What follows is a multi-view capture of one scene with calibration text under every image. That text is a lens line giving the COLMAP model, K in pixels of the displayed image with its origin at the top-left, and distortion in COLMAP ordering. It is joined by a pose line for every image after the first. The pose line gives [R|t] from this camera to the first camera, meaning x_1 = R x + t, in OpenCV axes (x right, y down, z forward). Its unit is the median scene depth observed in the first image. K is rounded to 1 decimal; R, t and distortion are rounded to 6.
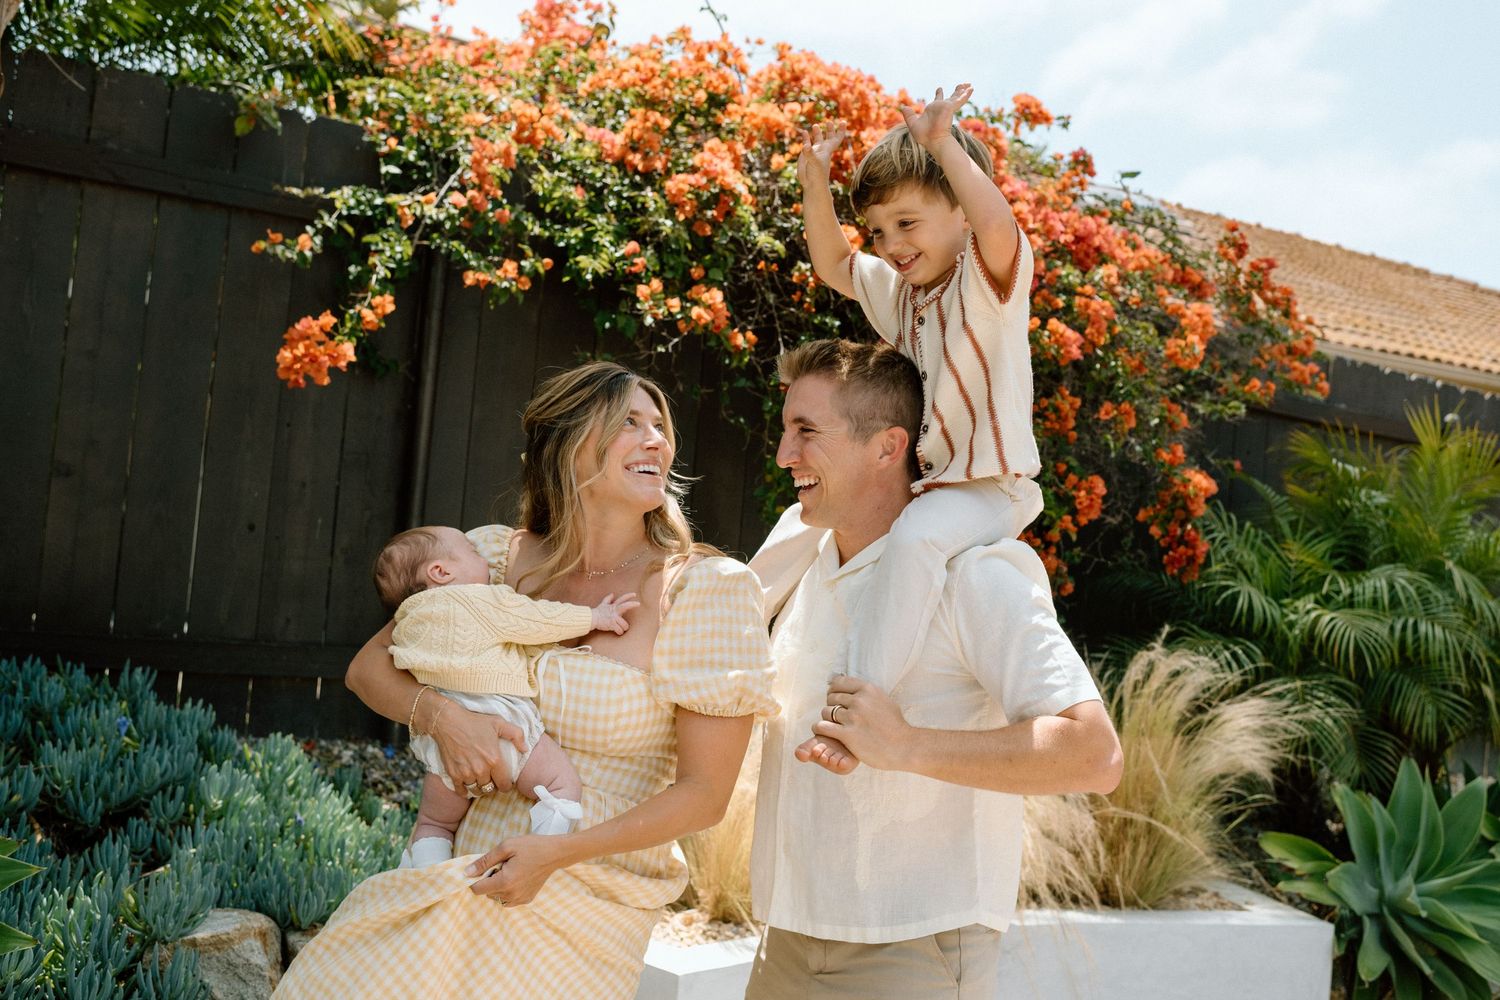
lens RADIAL K [[1590.1, 0, 760.3], [0, 1590.1, 501.8], [0, 0, 1]] dist [-0.060354, 0.000000]
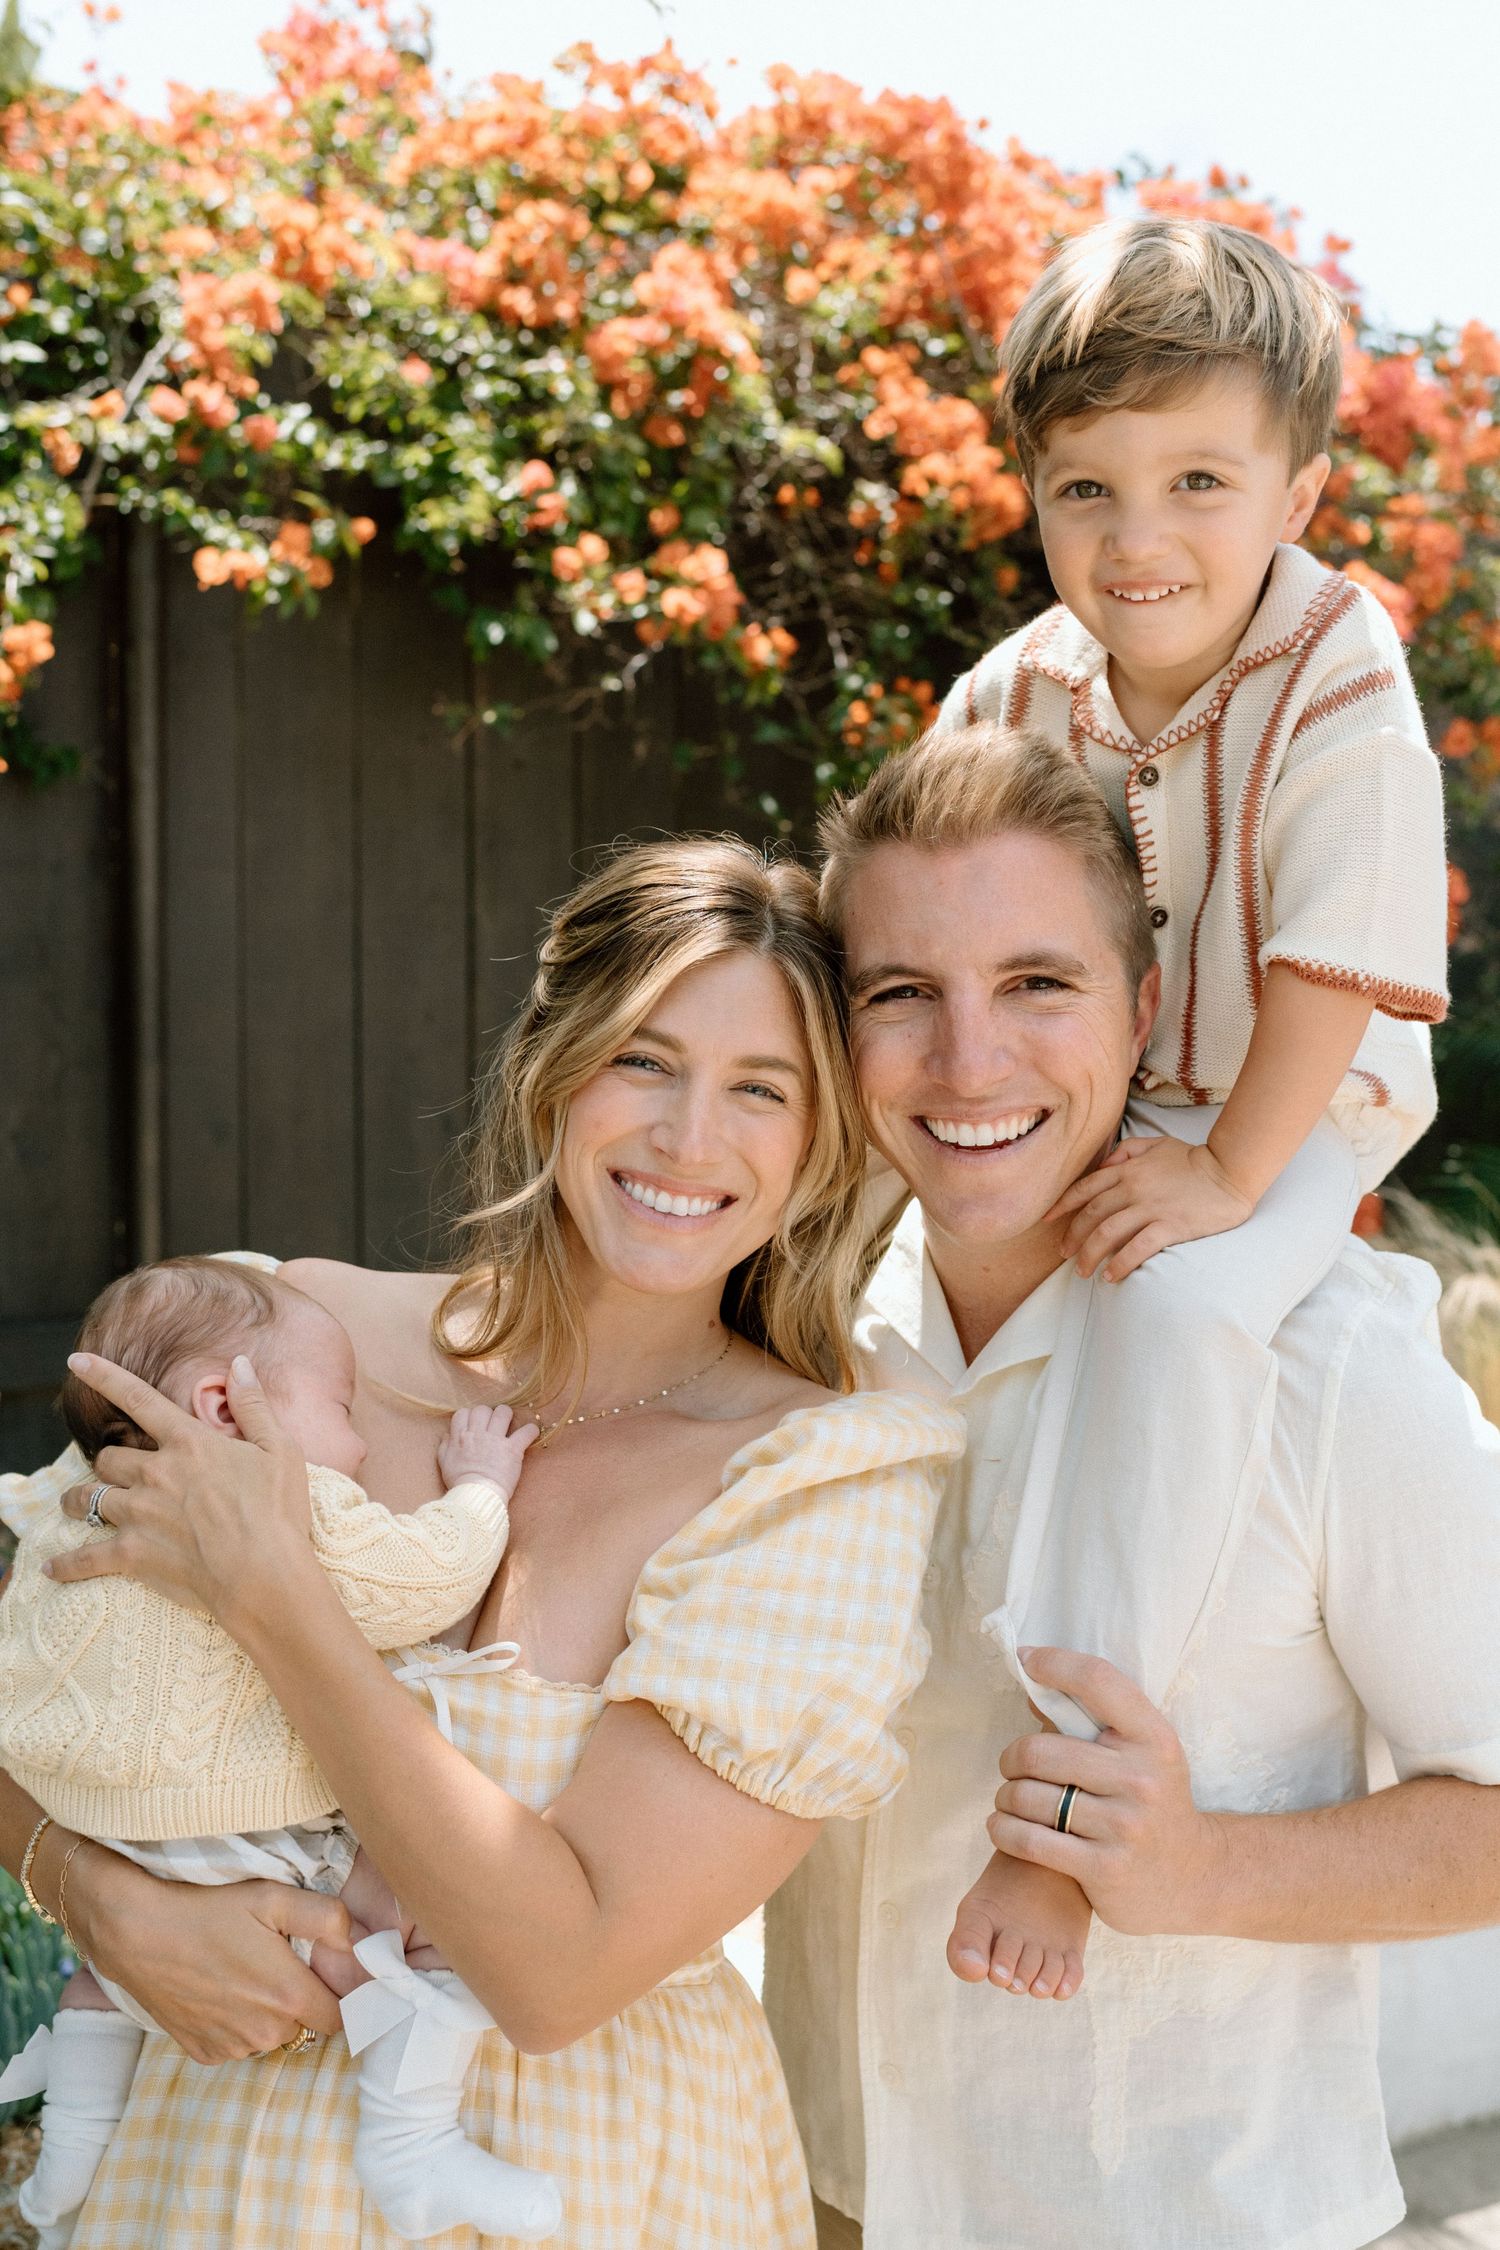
lens RADIAL K [[2385.1, 0, 766.3], [0, 2385.1, 1144.3], [0, 0, 1]] dist [-0.060354, 0.000000]
pose [[0.996375, -0.081307, 0.025015, -0.044119], [0.078041, 0.990684, 0.111604, -0.032345], [-0.033857, -0.109247, 0.993438, 0.246736]]
